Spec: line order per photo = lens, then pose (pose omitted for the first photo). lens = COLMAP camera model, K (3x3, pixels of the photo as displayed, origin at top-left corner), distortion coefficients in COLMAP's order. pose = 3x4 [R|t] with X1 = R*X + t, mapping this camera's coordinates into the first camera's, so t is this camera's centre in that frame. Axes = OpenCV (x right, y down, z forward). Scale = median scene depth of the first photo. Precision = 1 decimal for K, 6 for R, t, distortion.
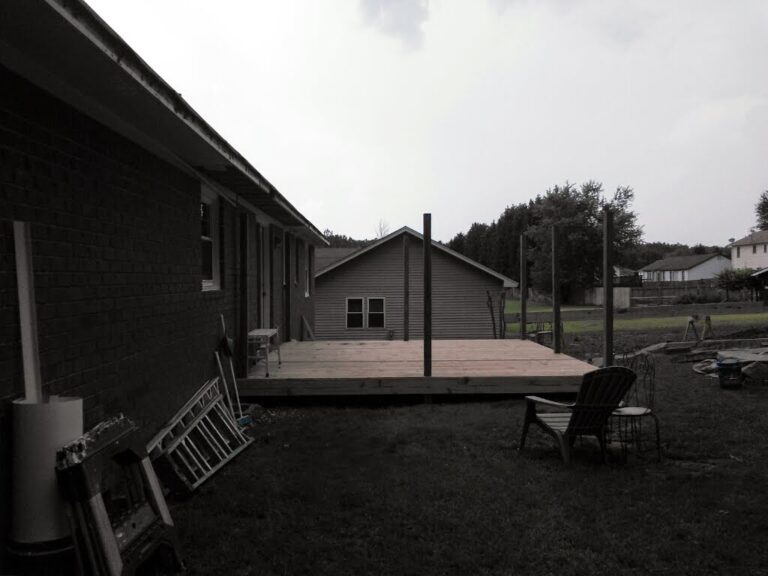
lens RADIAL K [[656.0, 0, 384.0], [0, 656.0, 288.0], [0, 0, 1]] dist [0.006754, -0.081578]
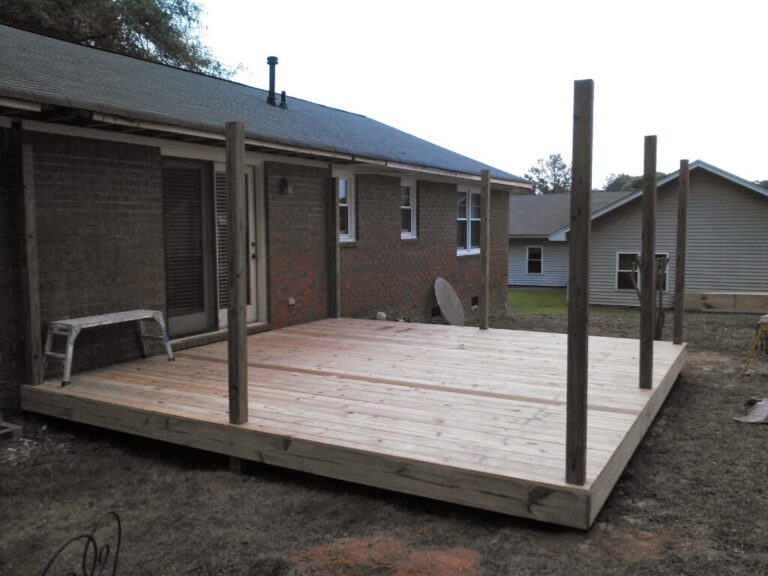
lens RADIAL K [[656.0, 0, 384.0], [0, 656.0, 288.0], [0, 0, 1]] dist [0.006754, -0.081578]
pose [[0.857467, 0.048407, -0.512257, 0.446134], [-0.006885, 0.996555, 0.082648, -0.024657], [0.514493, -0.067341, 0.854846, 0.599301]]
